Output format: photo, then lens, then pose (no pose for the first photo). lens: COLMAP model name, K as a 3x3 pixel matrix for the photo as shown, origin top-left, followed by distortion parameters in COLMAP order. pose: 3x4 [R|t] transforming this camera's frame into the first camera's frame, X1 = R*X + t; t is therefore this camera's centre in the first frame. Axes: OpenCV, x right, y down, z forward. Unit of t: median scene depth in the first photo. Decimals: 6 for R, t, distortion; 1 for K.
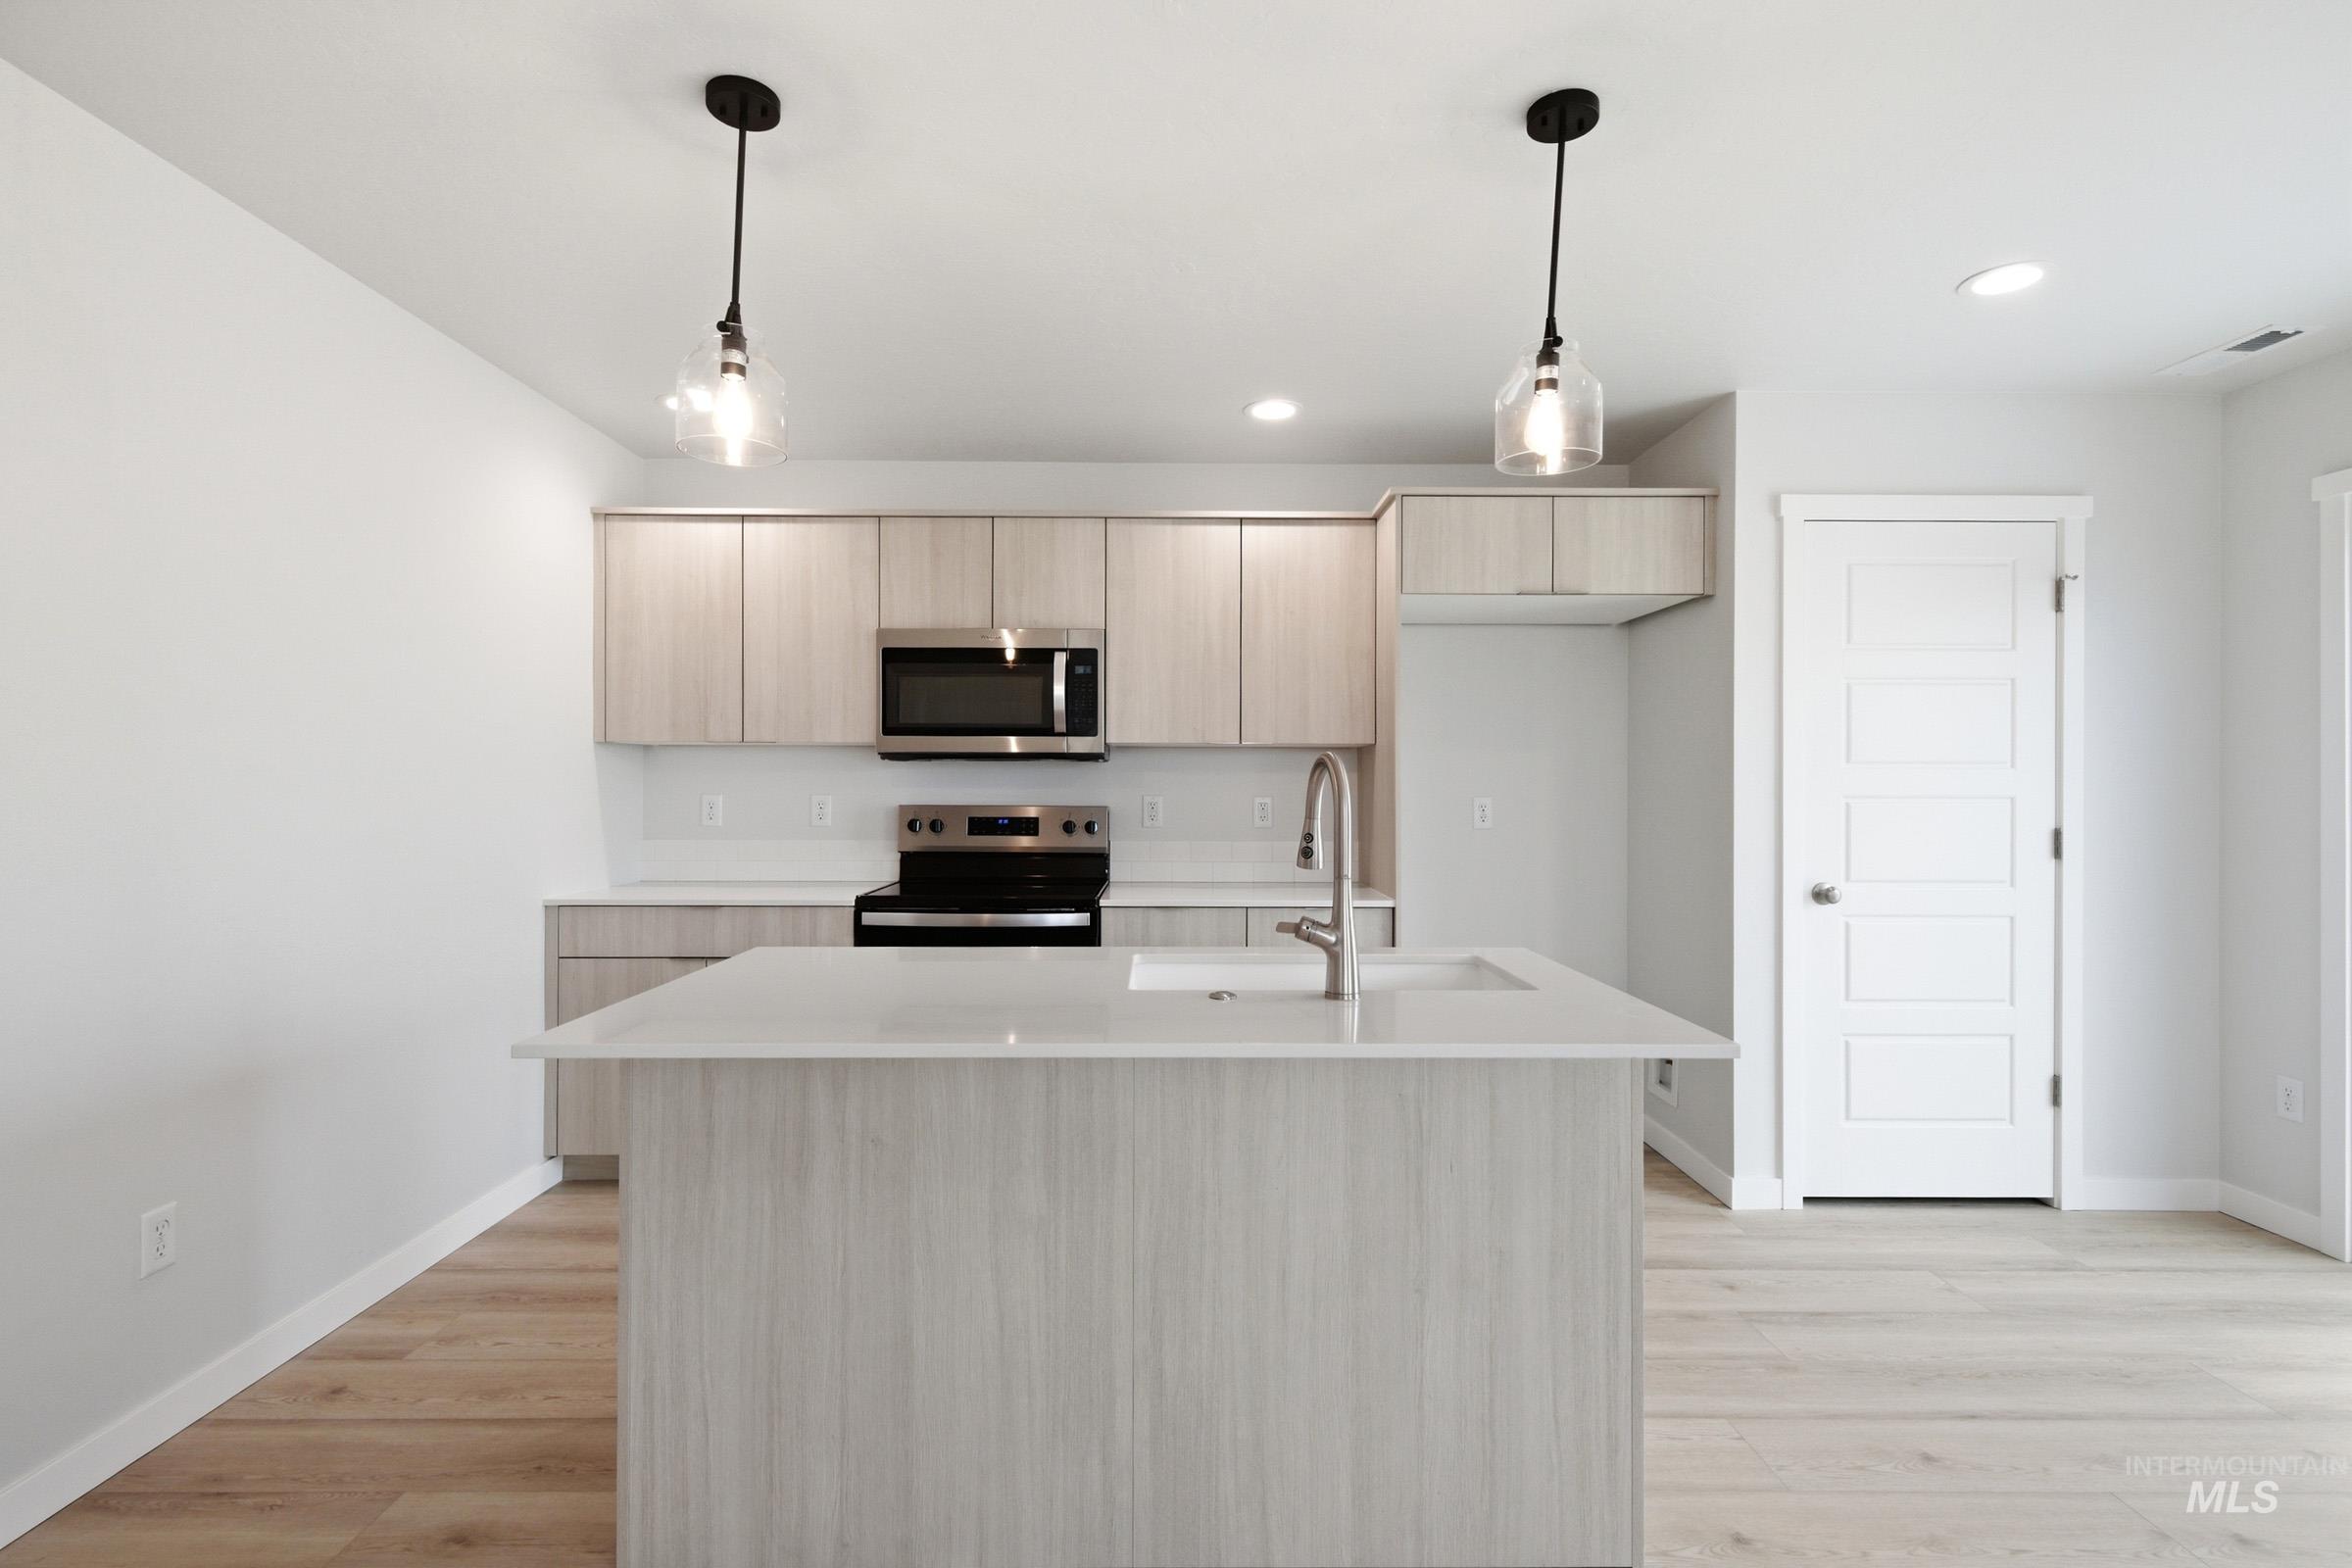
lens RADIAL K [[1109.8, 0, 1169.9], [0, 1109.8, 783.7], [0, 0, 1]] dist [0.014653, -0.007506]
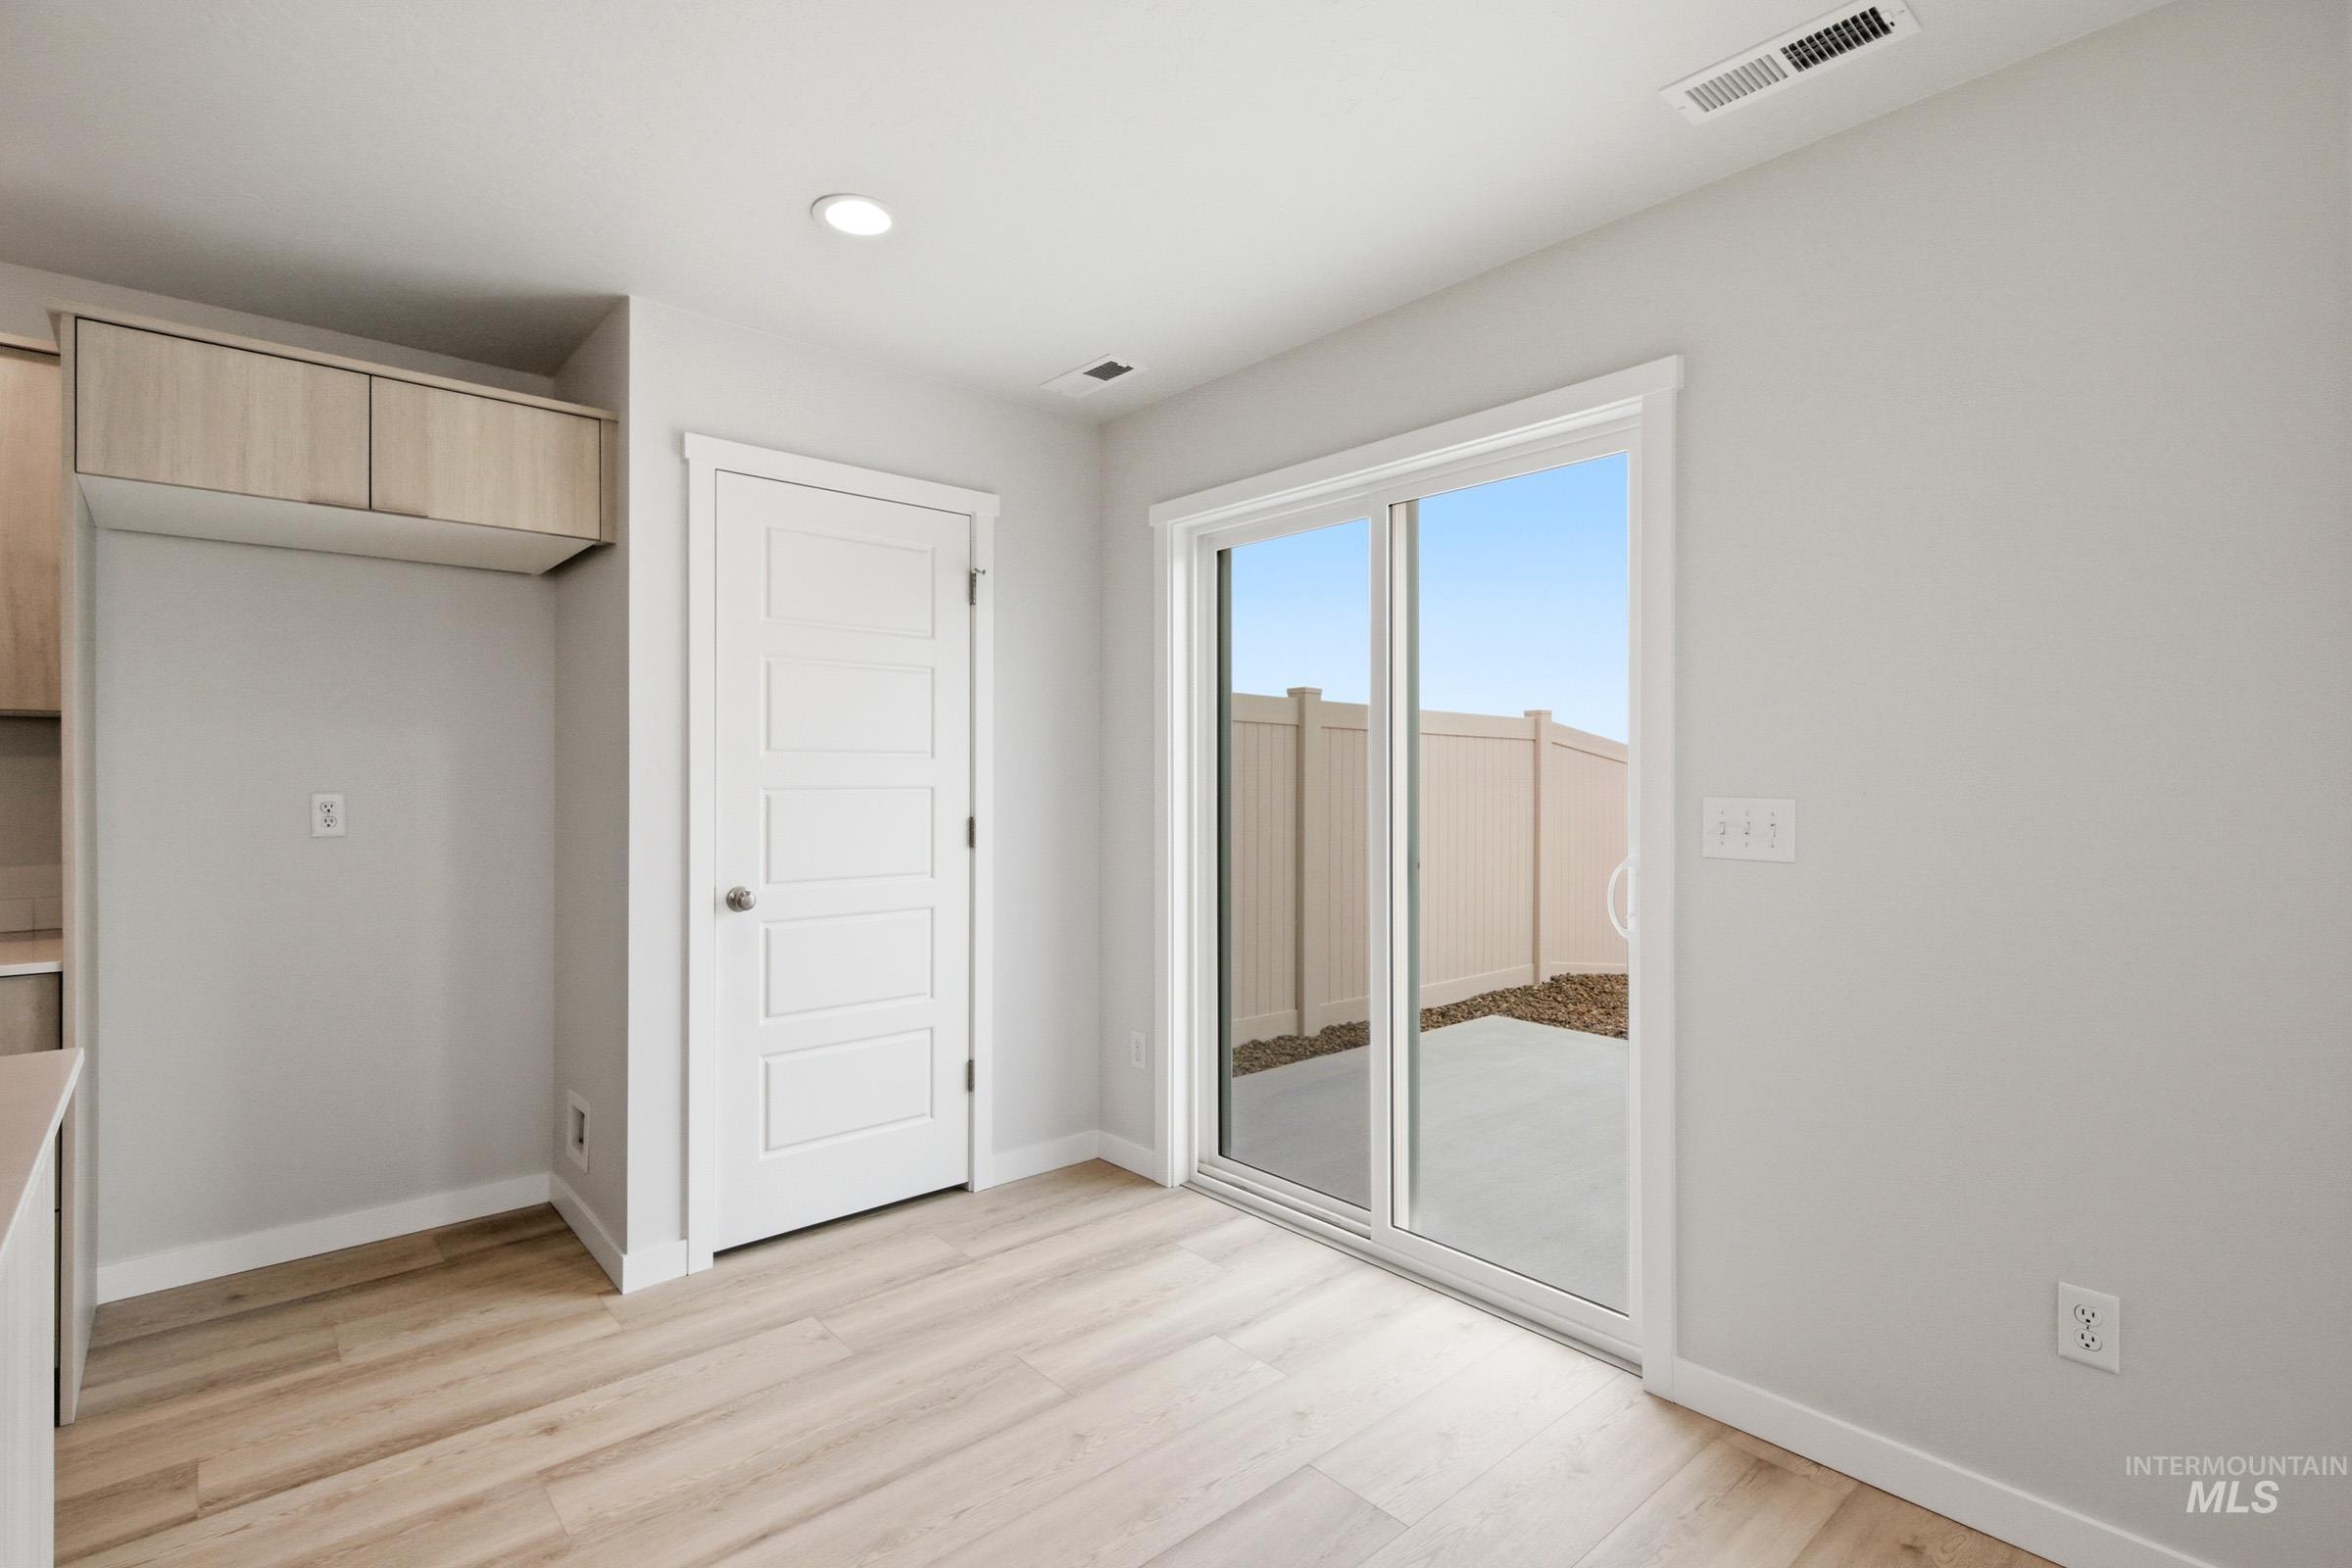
lens RADIAL K [[1109.8, 0, 1173.2], [0, 1109.8, 773.0], [0, 0, 1]] dist [0.014653, -0.007506]
pose [[0.754188, 0.000049, 0.656658, 0.261103], [0.001925, 0.999996, -0.002285, 0.002316], [-0.656655, 0.002987, 0.754185, 0.112864]]
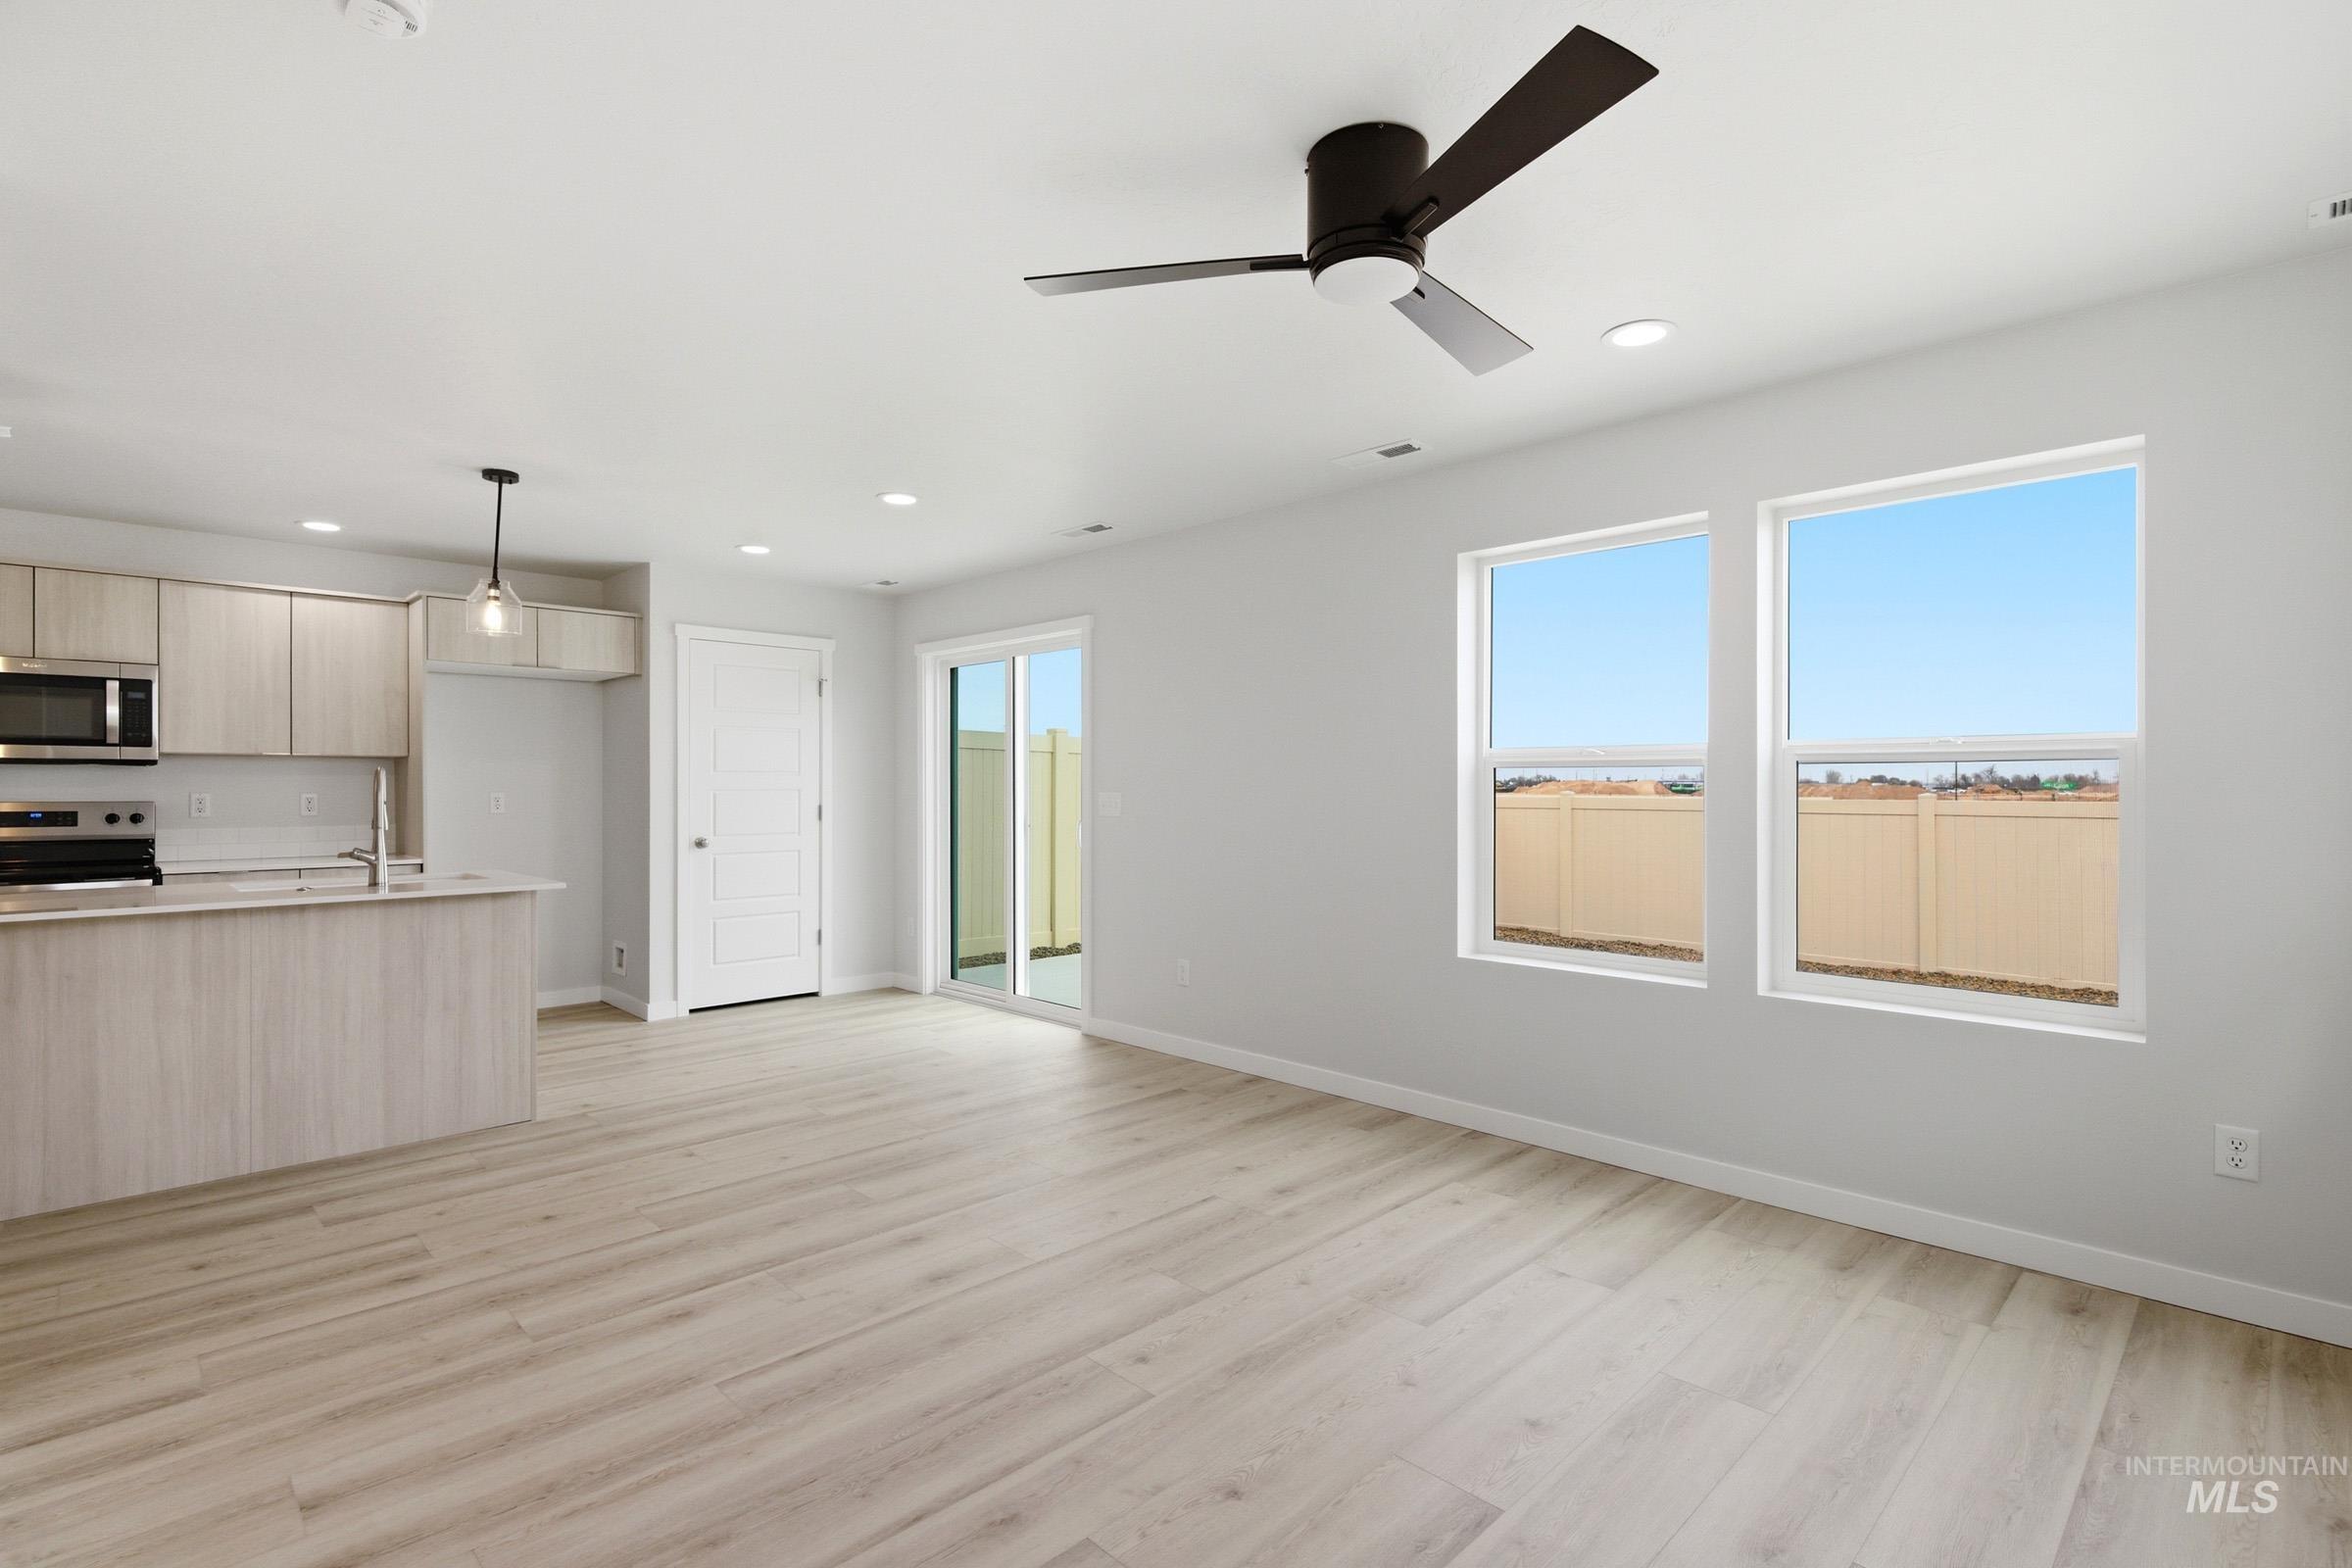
lens RADIAL K [[1109.8, 0, 1172.2], [0, 1109.8, 783.9], [0, 0, 1]] dist [0.014653, -0.007506]
pose [[0.719882, -0.001812, 0.694094, -0.121545], [0.002107, 0.999998, 0.000426, 0.002539], [-0.694094, 0.001156, 0.719884, -0.829390]]
